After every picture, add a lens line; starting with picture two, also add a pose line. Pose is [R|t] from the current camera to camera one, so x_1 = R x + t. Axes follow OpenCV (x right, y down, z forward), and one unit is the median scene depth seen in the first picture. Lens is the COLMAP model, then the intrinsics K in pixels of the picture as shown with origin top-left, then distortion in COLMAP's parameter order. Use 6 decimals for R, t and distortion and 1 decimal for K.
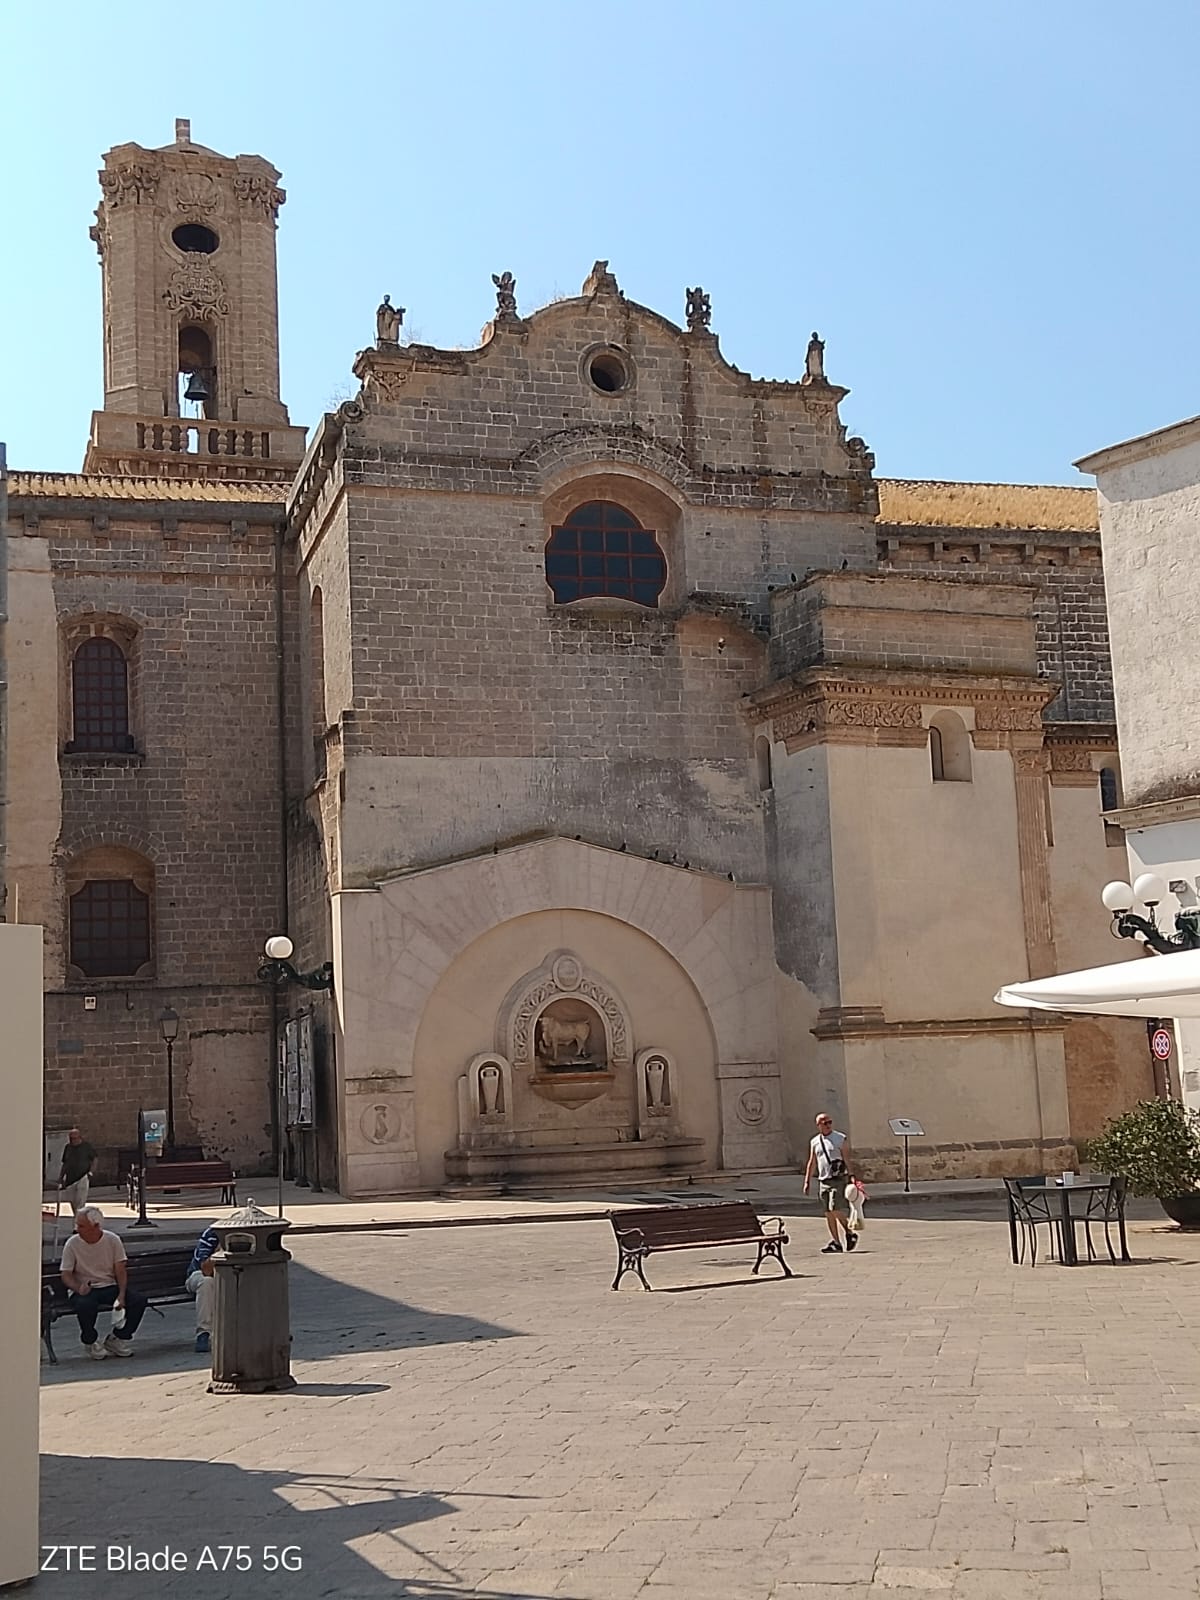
lens RADIAL K [[1975.3, 0, 602.9], [0, 1975.3, 805.0], [0, 0, 1]] dist [0.011095, 0.256563]
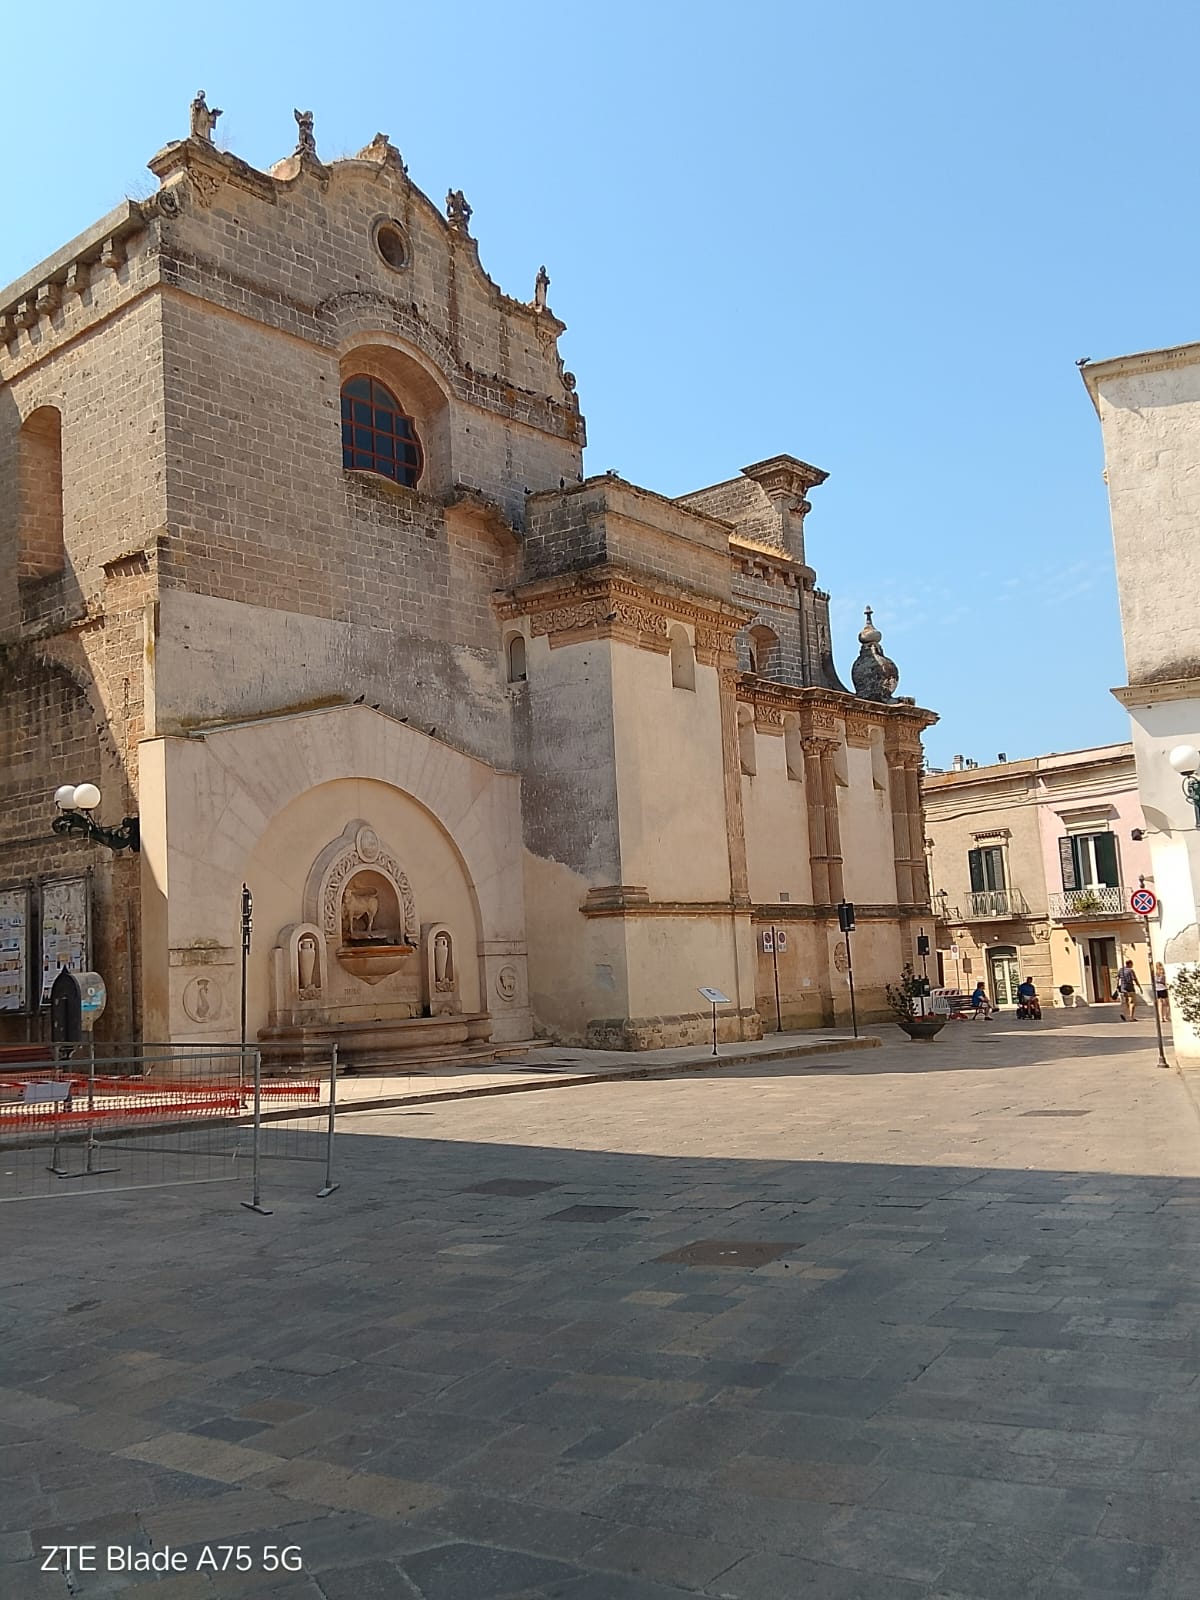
lens RADIAL K [[1463.5, 0, 600.0], [0, 1463.5, 800.0], [0, 0, 1]] dist [0.076995, -0.085227]
pose [[0.854269, 0.059131, 0.516457, -0.287023], [-0.058144, 0.998144, -0.018105, 0.068579], [-0.516569, -0.014562, 0.856121, 0.321649]]
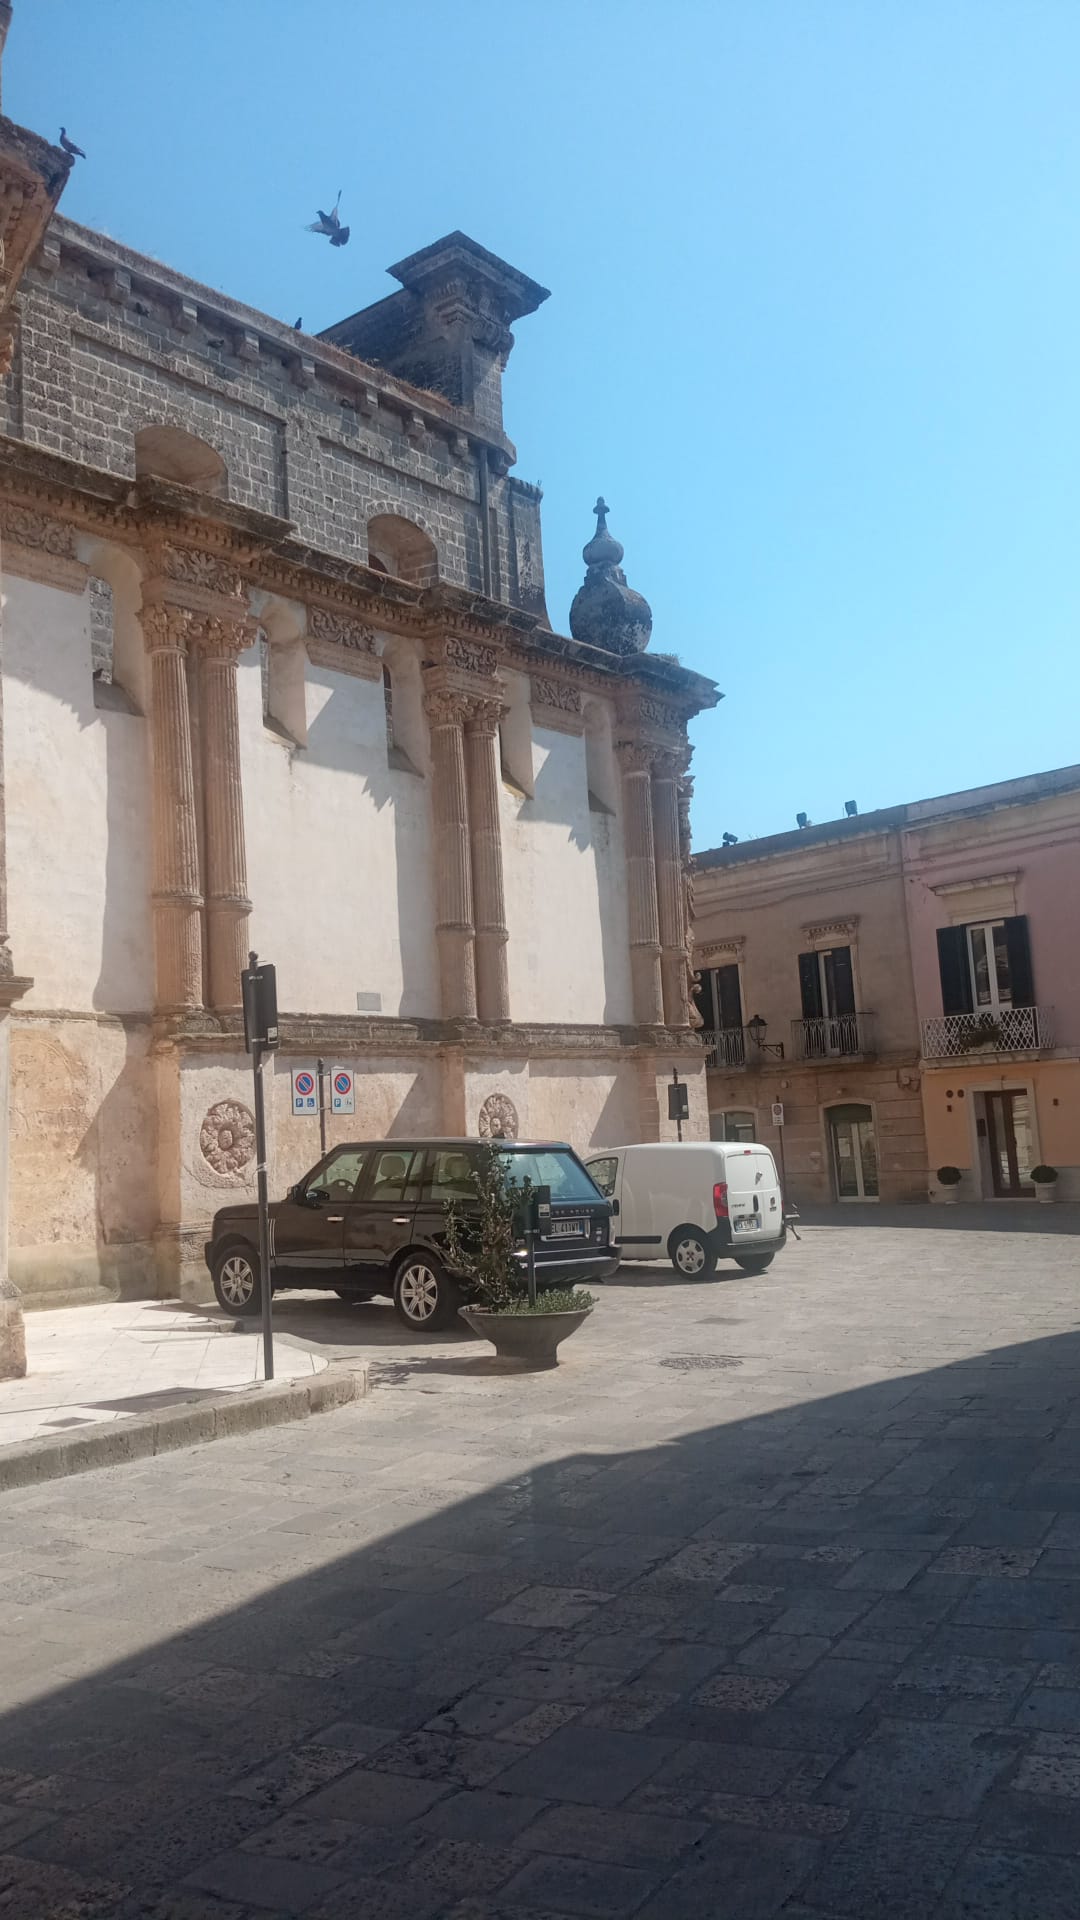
lens RADIAL K [[1552.5, 0, 524.5], [0, 1552.5, 961.5], [0, 0, 1]] dist [0.134826, -0.262732]
pose [[0.835951, 0.057431, 0.545791, 0.150366], [-0.058633, 0.998163, -0.015227, 0.104706], [-0.545664, -0.019272, 0.837783, 0.692701]]
